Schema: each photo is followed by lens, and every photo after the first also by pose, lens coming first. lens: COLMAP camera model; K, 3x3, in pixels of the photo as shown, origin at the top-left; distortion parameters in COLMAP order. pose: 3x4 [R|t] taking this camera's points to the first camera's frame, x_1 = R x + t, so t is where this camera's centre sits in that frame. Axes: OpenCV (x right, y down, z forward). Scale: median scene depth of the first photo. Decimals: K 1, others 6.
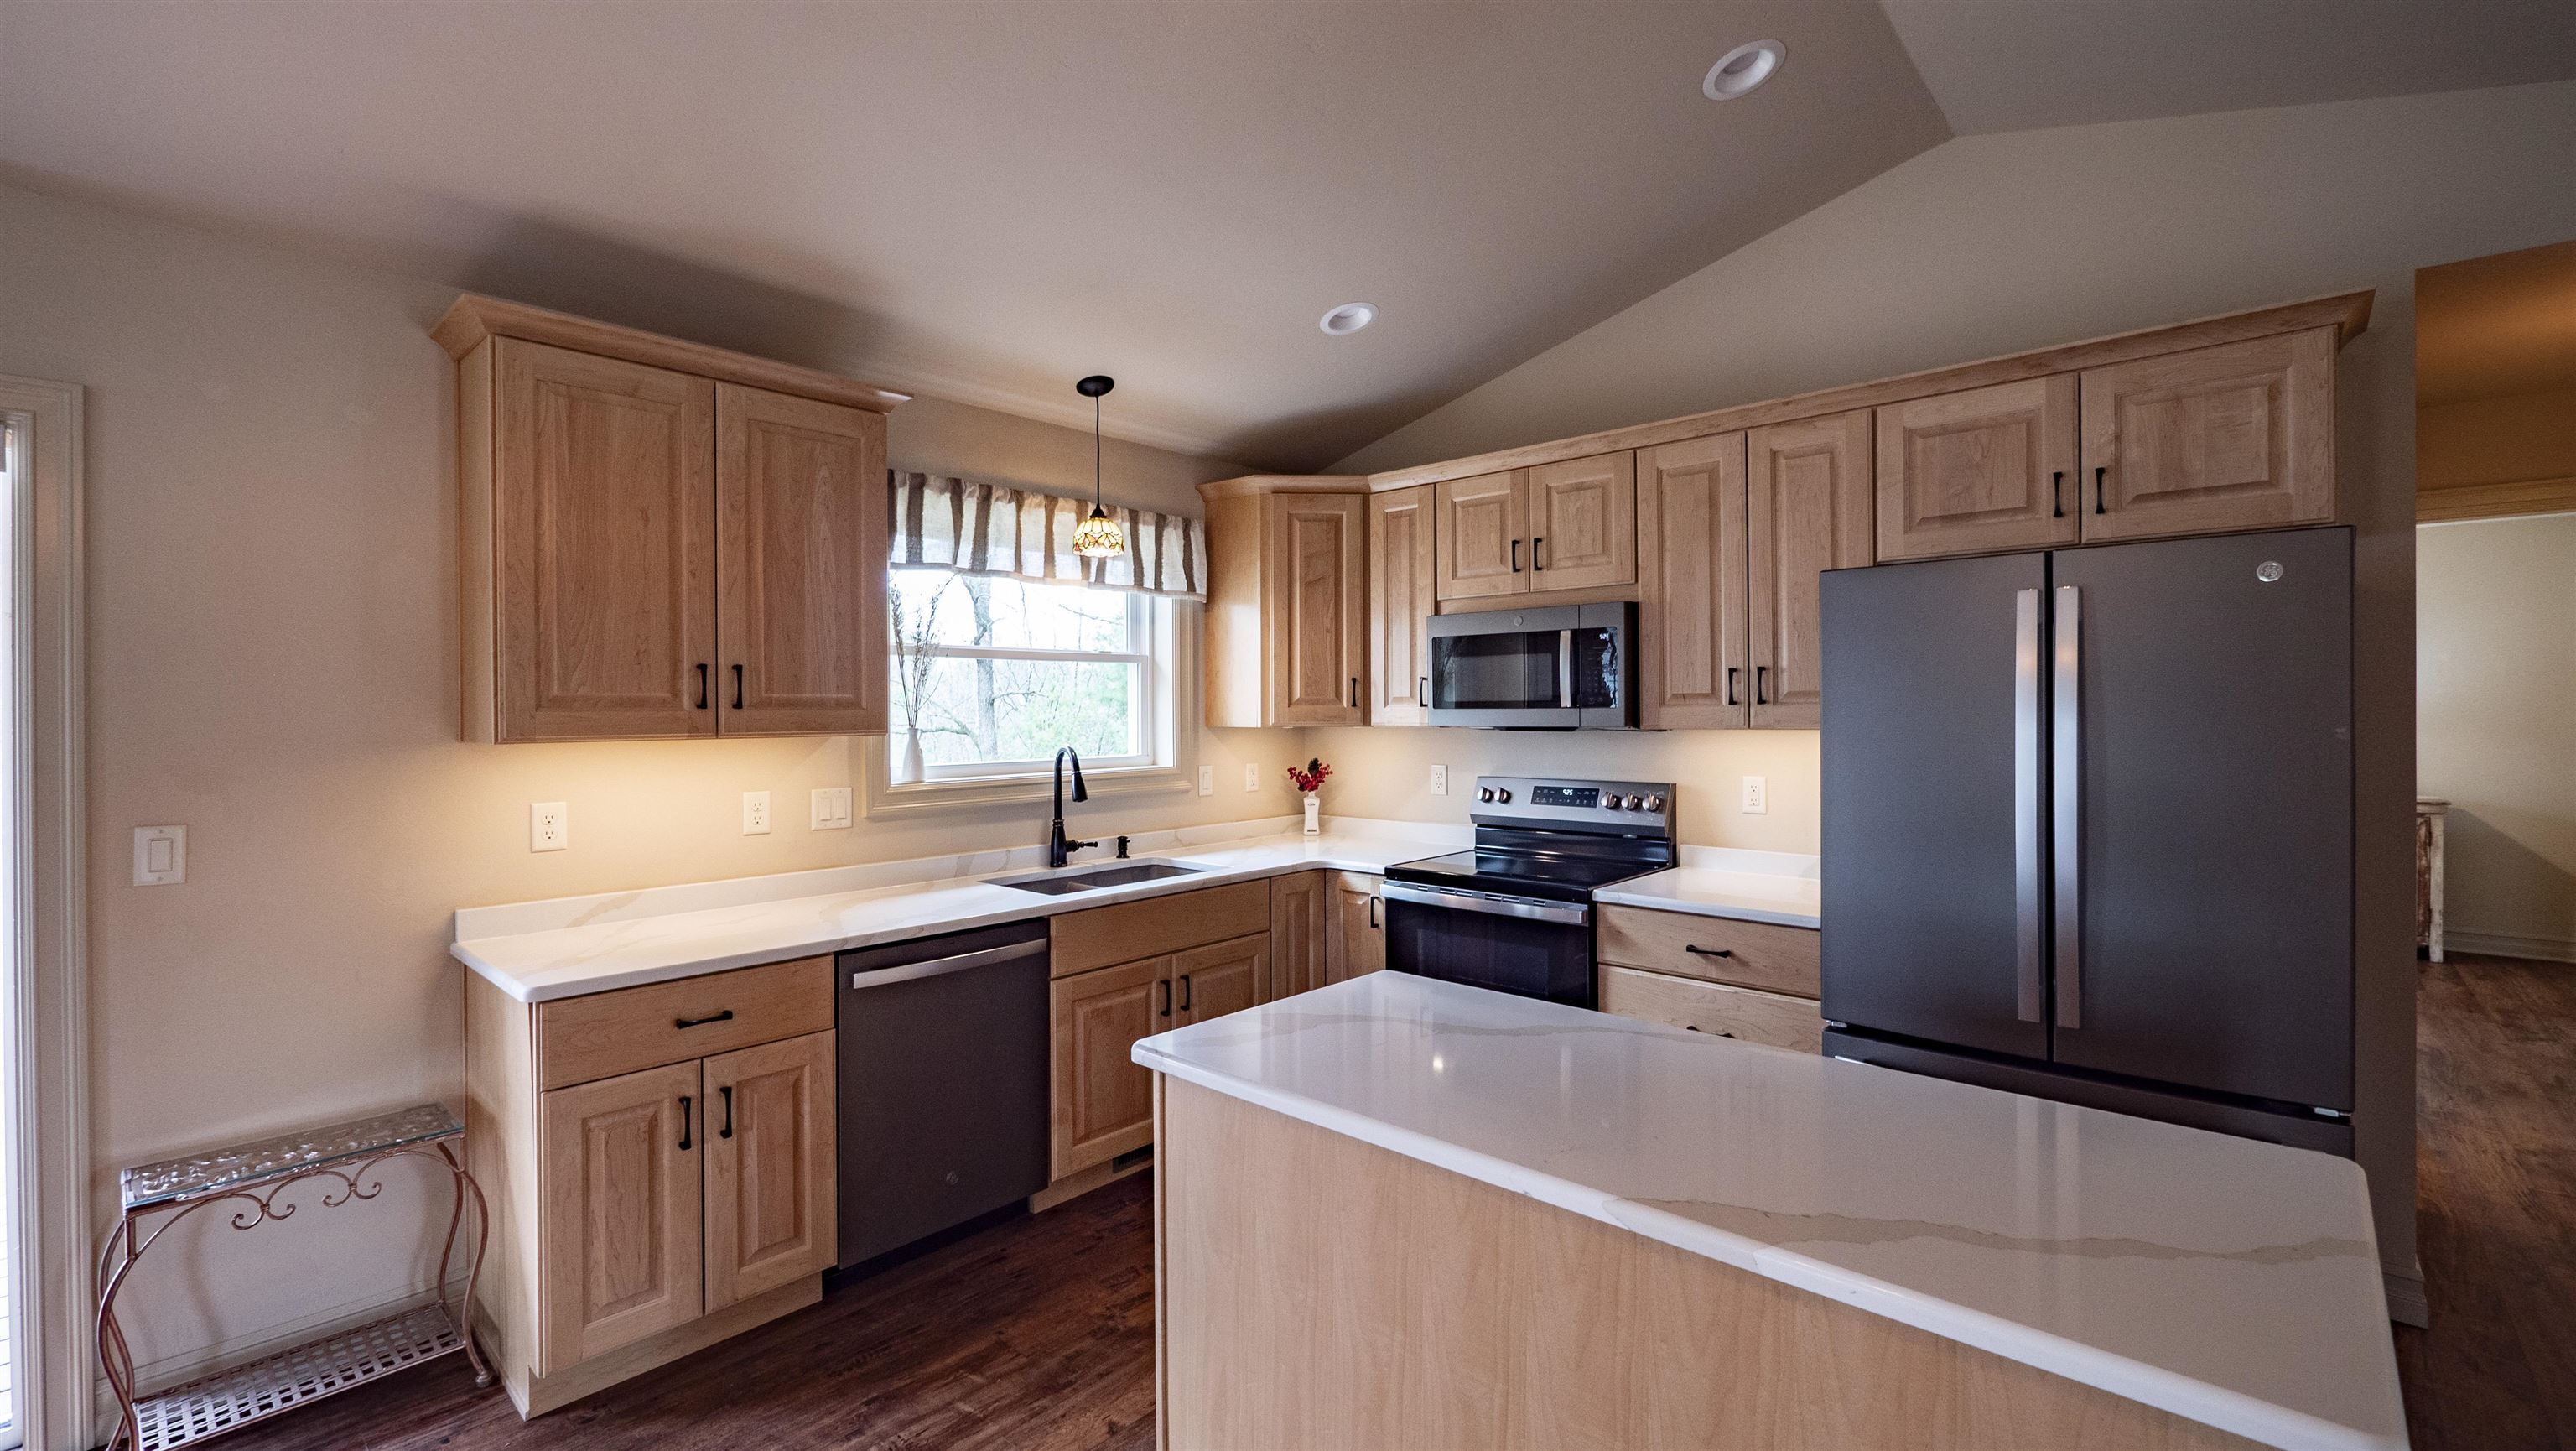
lens RADIAL K [[1098.0, 0, 1275.4], [0, 1098.0, 713.8], [0, 0, 1]] dist [0.000949, 0.000115]
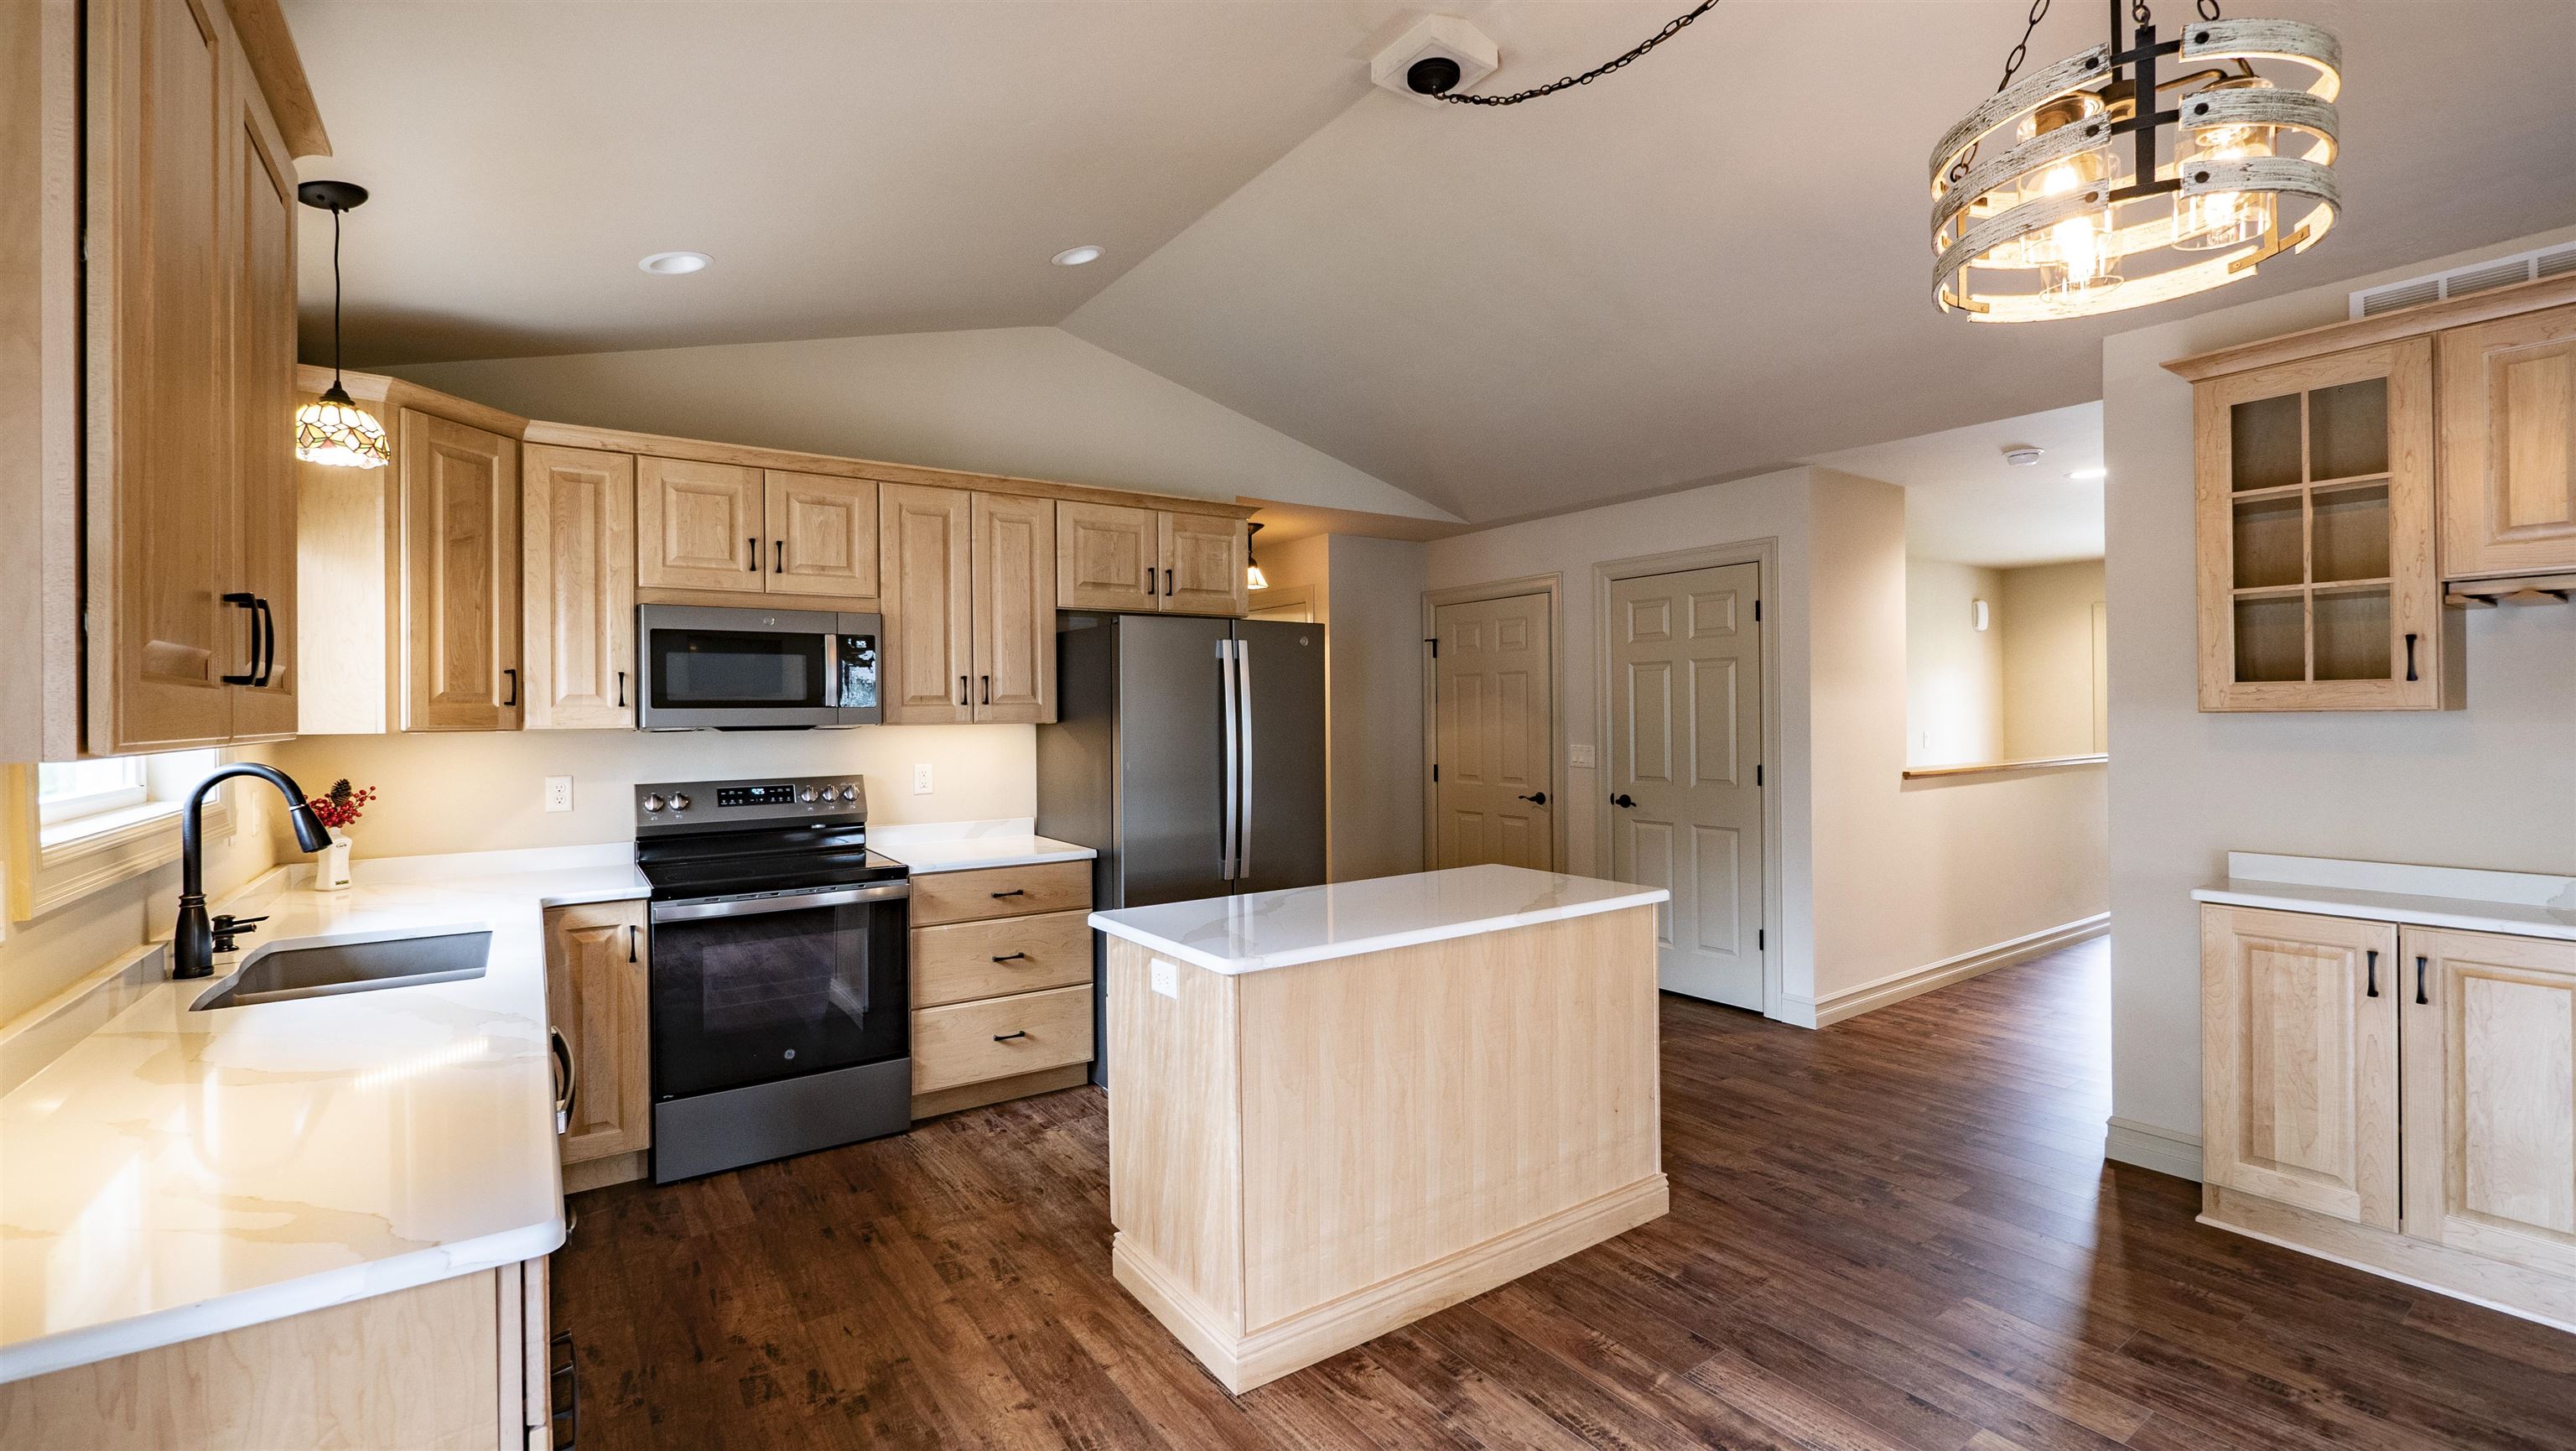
lens RADIAL K [[1098.0, 0, 1275.4], [0, 1098.0, 715.6], [0, 0, 1]] dist [0.000949, 0.000115]
pose [[0.223277, 0.003983, 0.974747, -0.662315], [0.015688, 0.999847, -0.007679, 0.017626], [-0.974629, 0.017006, 0.223181, 0.330688]]
